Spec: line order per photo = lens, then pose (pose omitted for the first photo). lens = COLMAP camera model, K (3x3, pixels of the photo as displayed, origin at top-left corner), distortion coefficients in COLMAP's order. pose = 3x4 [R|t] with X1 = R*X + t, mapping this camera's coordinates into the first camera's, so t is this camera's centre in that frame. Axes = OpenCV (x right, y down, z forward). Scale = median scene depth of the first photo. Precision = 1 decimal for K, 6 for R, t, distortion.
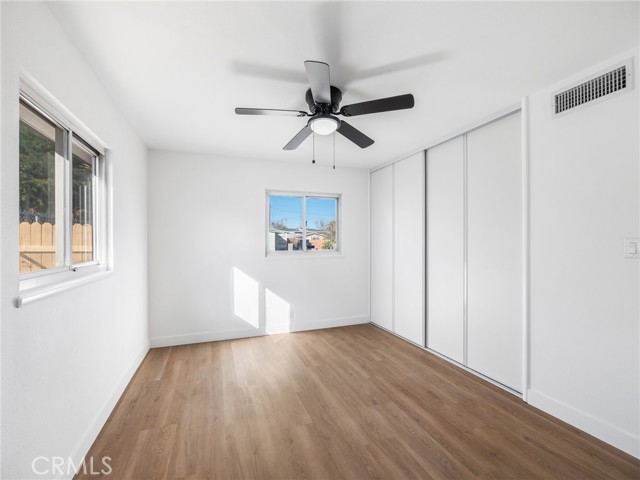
lens RADIAL K [[296.1, 0, 320.0], [0, 296.1, 240.0], [0, 0, 1]] dist [-0.001030, -0.000086]
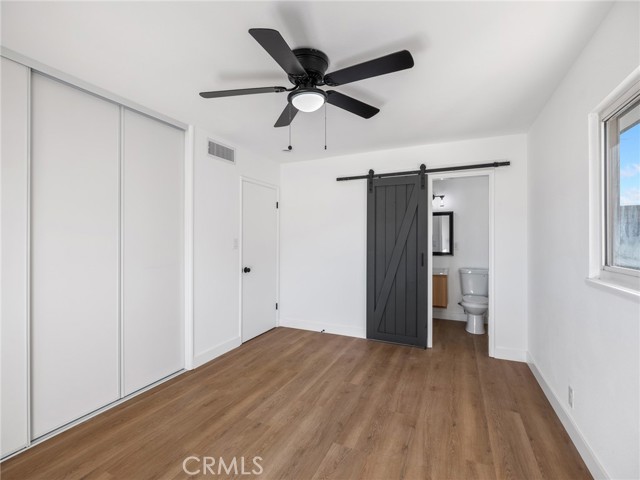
lens RADIAL K [[296.1, 0, 320.0], [0, 296.1, 240.0], [0, 0, 1]] dist [-0.001030, -0.000086]
pose [[-0.707783, 0.002102, 0.706427, -0.606436], [0.001462, 0.999998, -0.001511, 0.004048], [-0.706429, -0.000037, -0.707784, 1.604484]]
